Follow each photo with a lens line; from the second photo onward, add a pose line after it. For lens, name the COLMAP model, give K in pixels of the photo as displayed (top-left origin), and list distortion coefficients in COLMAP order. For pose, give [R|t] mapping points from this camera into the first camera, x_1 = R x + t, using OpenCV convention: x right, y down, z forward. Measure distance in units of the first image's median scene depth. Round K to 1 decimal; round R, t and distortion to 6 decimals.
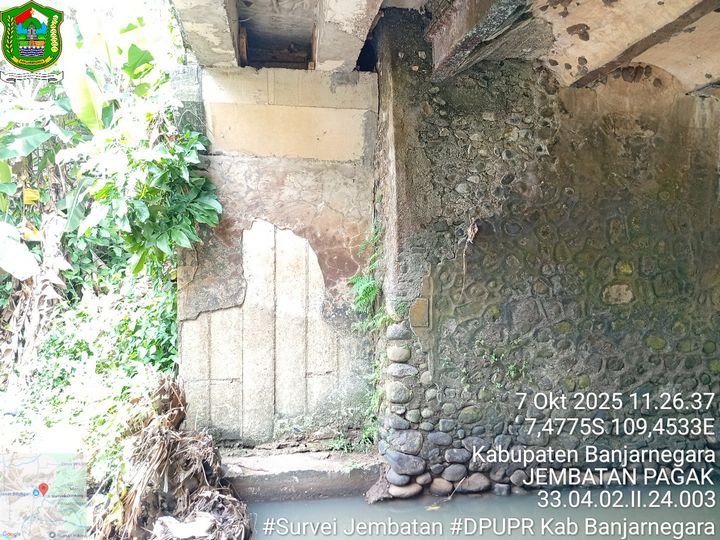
lens RADIAL K [[552.2, 0, 354.9], [0, 552.2, 272.6], [0, 0, 1]] dist [0.096192, -0.194351]
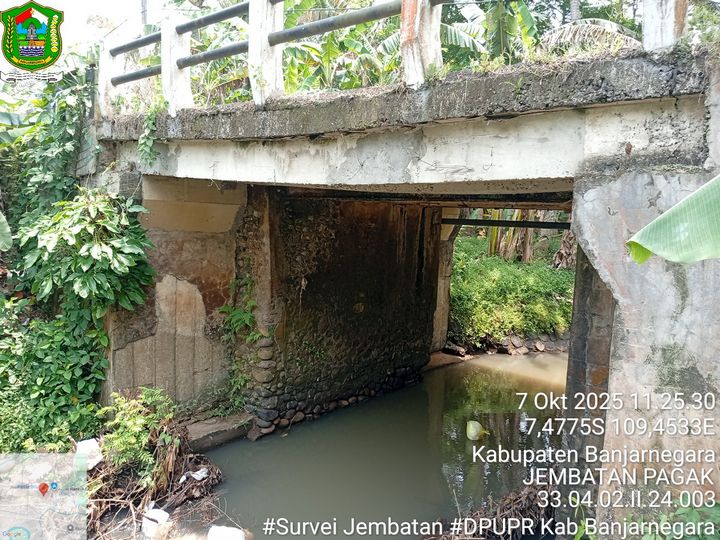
lens RADIAL K [[552.2, 0, 354.9], [0, 552.2, 272.6], [0, 0, 1]] dist [0.096192, -0.194351]
pose [[0.765142, -0.041629, 0.642514, -0.779751], [-0.038123, 0.993228, 0.109752, -0.297559], [-0.642732, -0.108470, 0.758373, -0.447238]]
